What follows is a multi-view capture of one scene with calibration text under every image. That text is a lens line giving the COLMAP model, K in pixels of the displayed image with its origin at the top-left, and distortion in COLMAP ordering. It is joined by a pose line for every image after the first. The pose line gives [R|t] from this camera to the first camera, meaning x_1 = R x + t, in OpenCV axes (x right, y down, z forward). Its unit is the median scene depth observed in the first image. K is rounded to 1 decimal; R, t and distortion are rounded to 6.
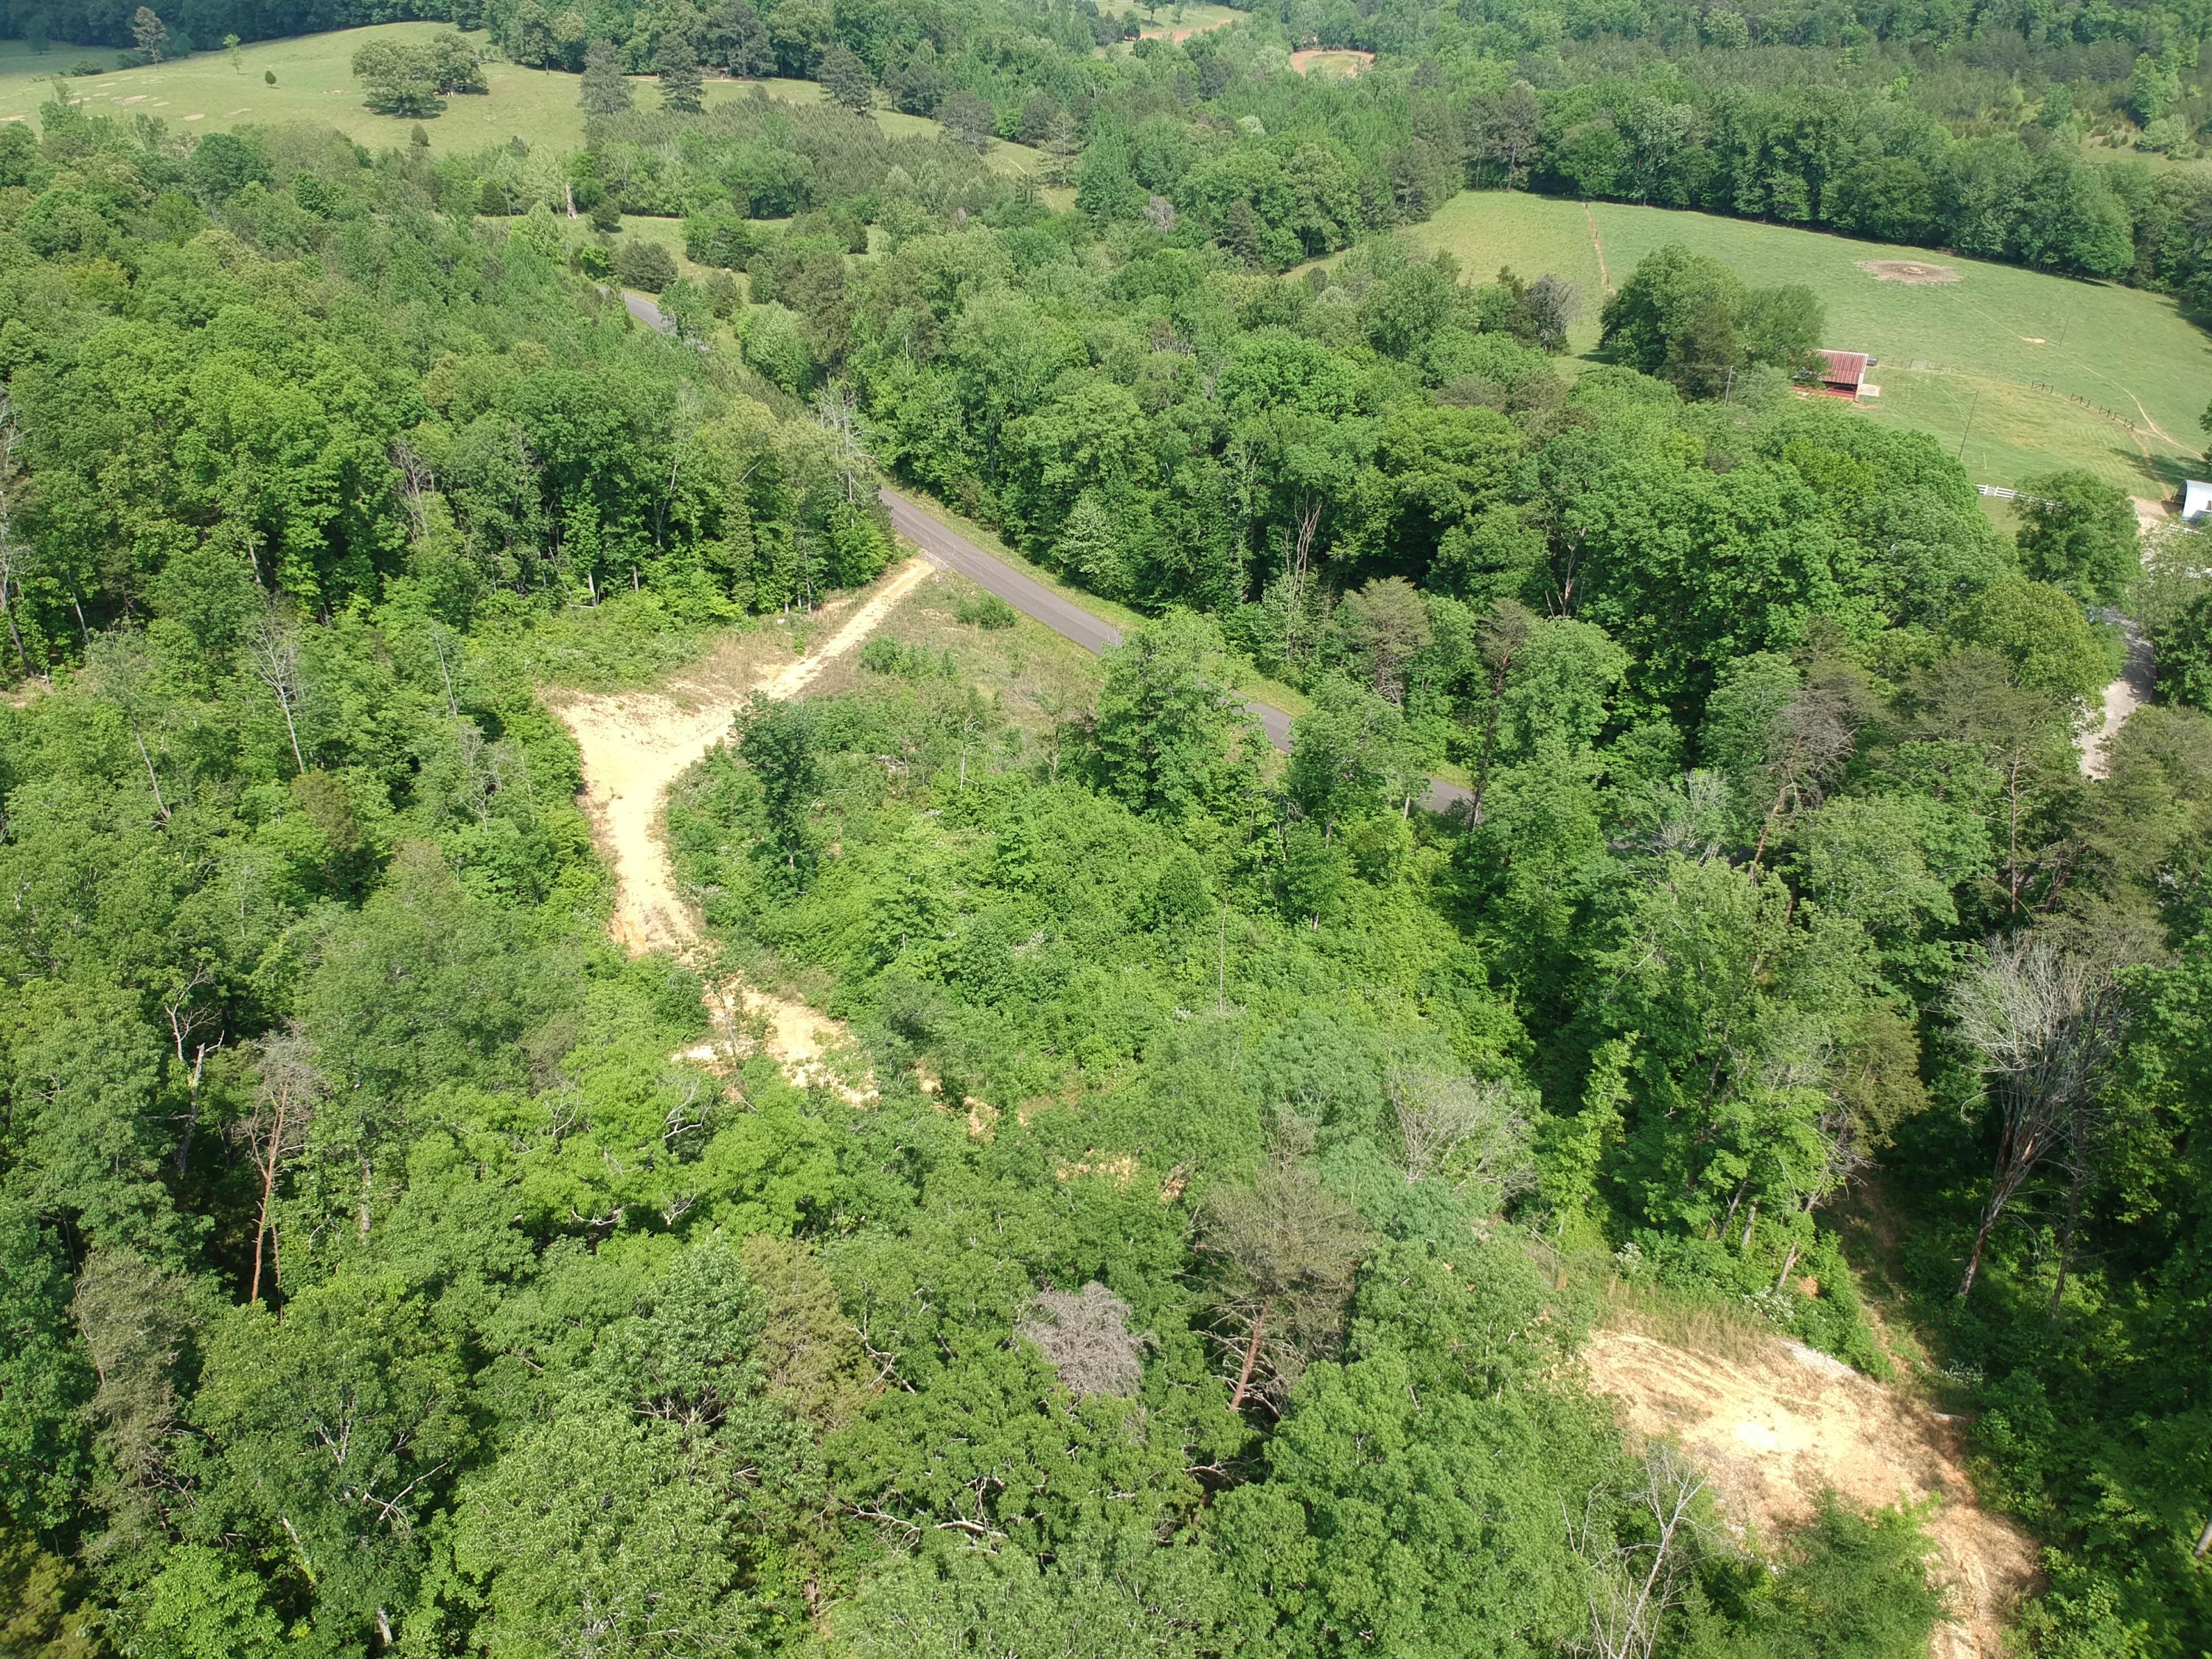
lens RADIAL K [[1698.2, 0, 1032.6], [0, 1698.2, 827.7], [0, 0, 1]] dist [0.048165, -0.108342]
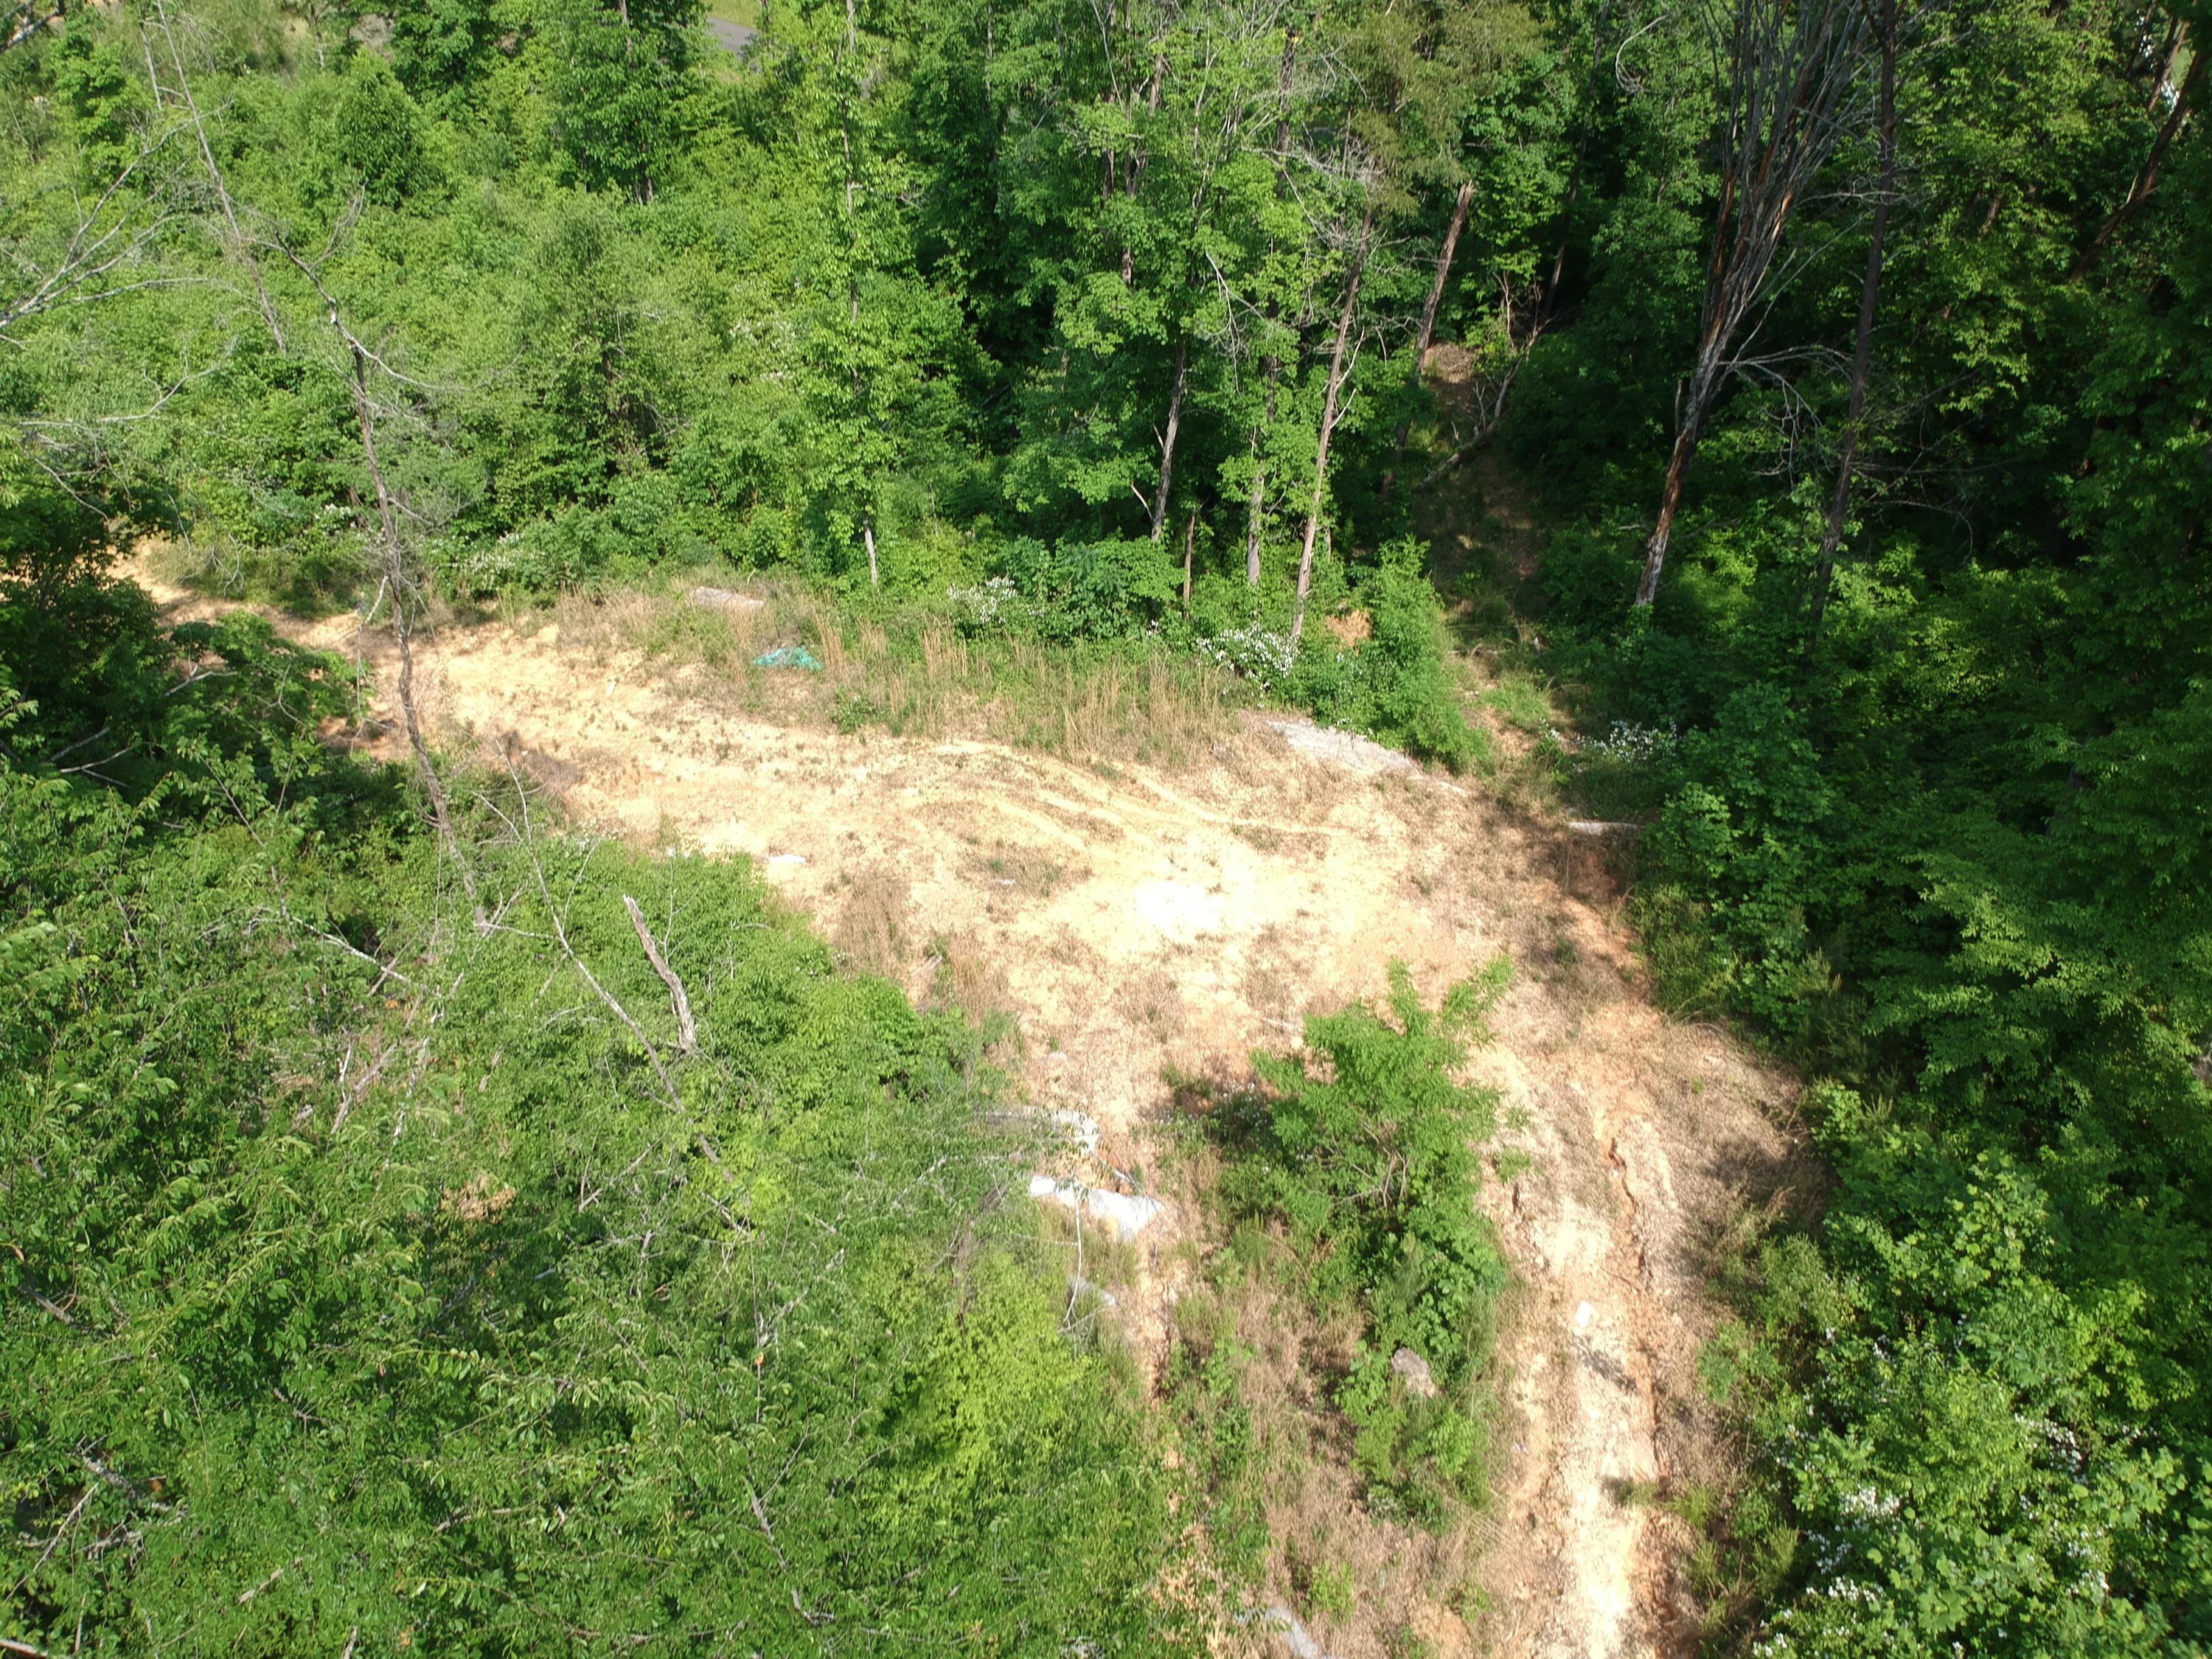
lens RADIAL K [[1680.4, 0, 1141.7], [0, 1680.4, 814.2], [0, 0, 1]] dist [0.144845, -0.228147]
pose [[0.982170, -0.101917, 0.157970, 0.349301], [0.069683, 0.977803, 0.197599, 0.246832], [-0.174602, -0.183068, 0.967471, 0.587333]]
